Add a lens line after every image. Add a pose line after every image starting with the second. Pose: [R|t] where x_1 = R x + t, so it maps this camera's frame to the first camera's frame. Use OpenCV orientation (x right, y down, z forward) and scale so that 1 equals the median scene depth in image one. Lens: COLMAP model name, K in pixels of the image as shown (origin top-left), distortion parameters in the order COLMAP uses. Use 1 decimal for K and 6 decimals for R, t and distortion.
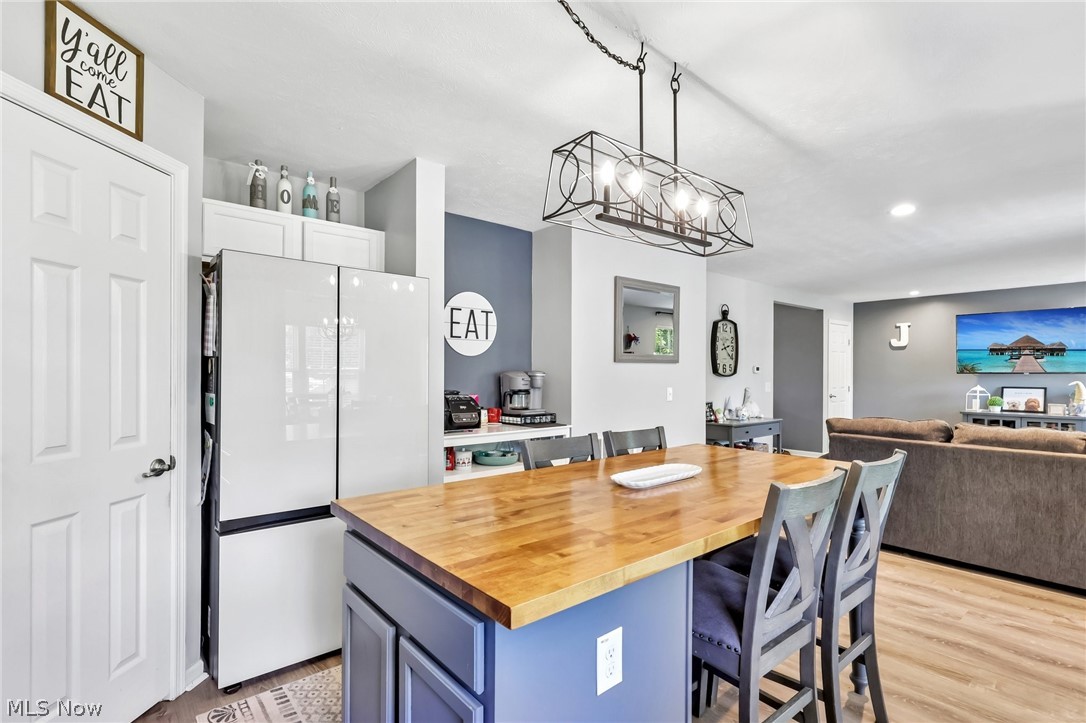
lens RADIAL K [[511.7, 0, 543.9], [0, 511.7, 369.0], [0, 0, 1]] dist [-0.002212, 0.000503]
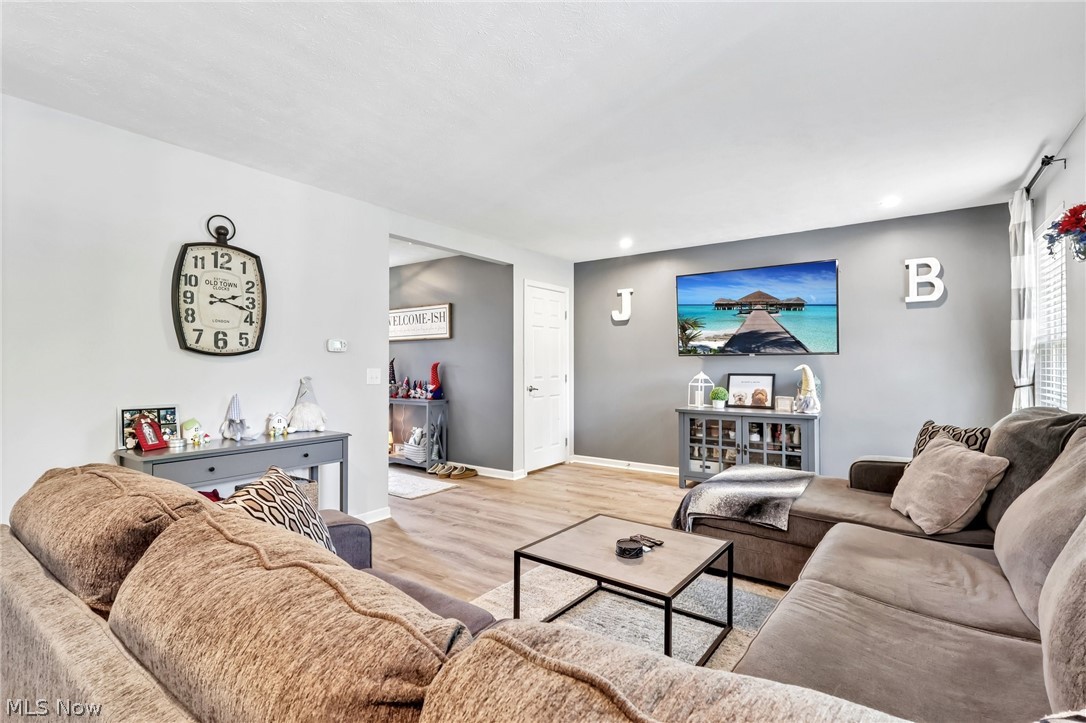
lens RADIAL K [[511.7, 0, 542.3], [0, 511.7, 361.5], [0, 0, 1]] dist [-0.002212, 0.000503]
pose [[0.967750, 0.000097, 0.251913, 0.530651], [0.000162, 0.999999, -0.001005, 0.021100], [-0.251913, 0.001013, 0.967749, 0.415842]]
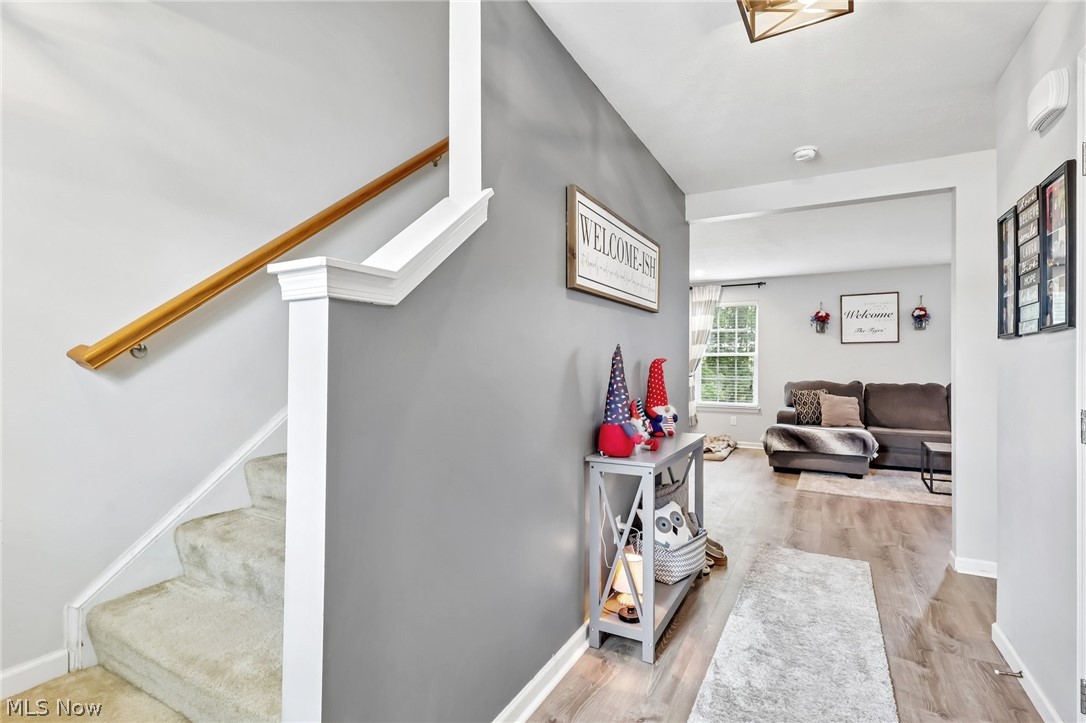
lens RADIAL K [[511.7, 0, 541.7], [0, 511.7, 368.1], [0, 0, 1]] dist [-0.002212, 0.000503]
pose [[-0.359022, -0.006337, 0.933308, 0.172796], [-0.007316, 0.999965, 0.003975, 0.029072], [-0.933300, -0.005401, -0.359056, 1.692819]]
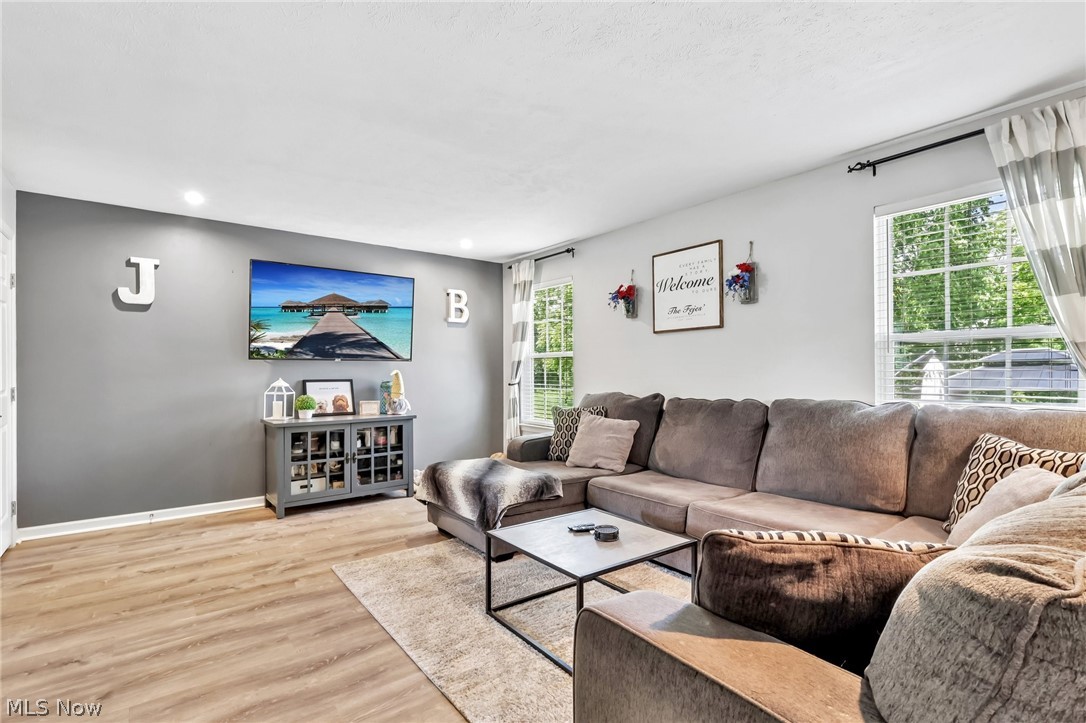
lens RADIAL K [[511.7, 0, 543.0], [0, 511.7, 372.3], [0, 0, 1]] dist [-0.002212, 0.000503]
pose [[0.028330, -0.000506, 0.999598, 0.283379], [-0.000995, 0.999999, 0.000535, 0.028172], [-0.999598, -0.001010, 0.028330, 0.789570]]
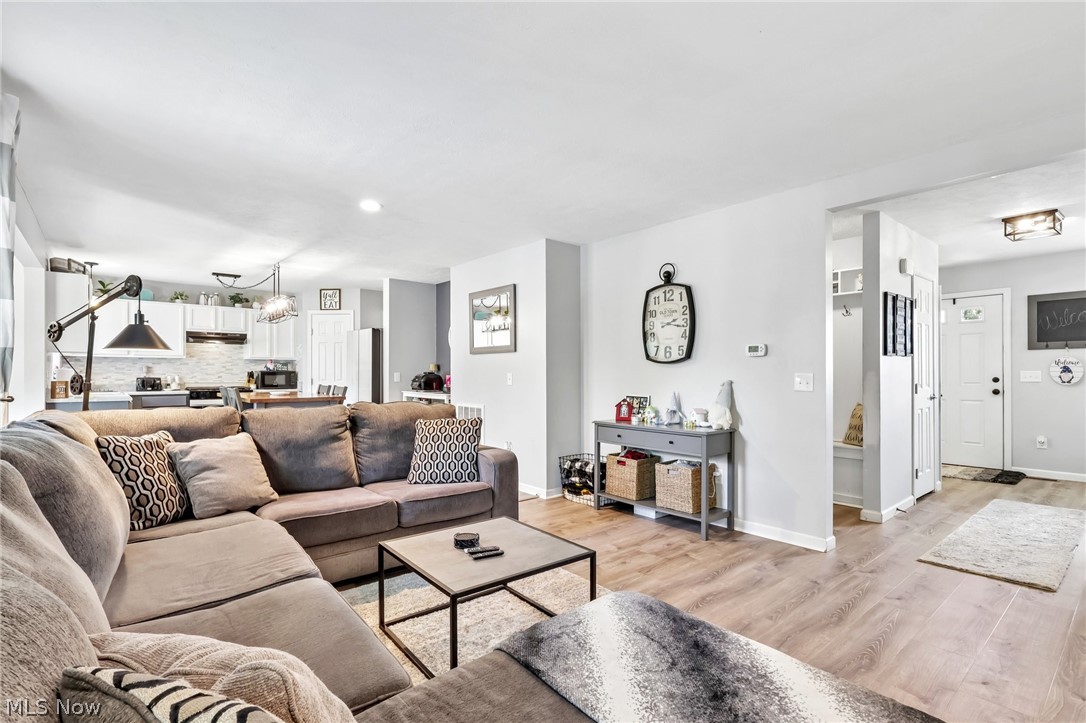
lens RADIAL K [[511.7, 0, 539.6], [0, 511.7, 375.2], [0, 0, 1]] dist [-0.002212, 0.000503]
pose [[0.007980, 0.004576, -0.999958, 1.064404], [0.006495, 0.999968, 0.004627, 0.027015], [0.999947, -0.006532, 0.007951, 0.803064]]
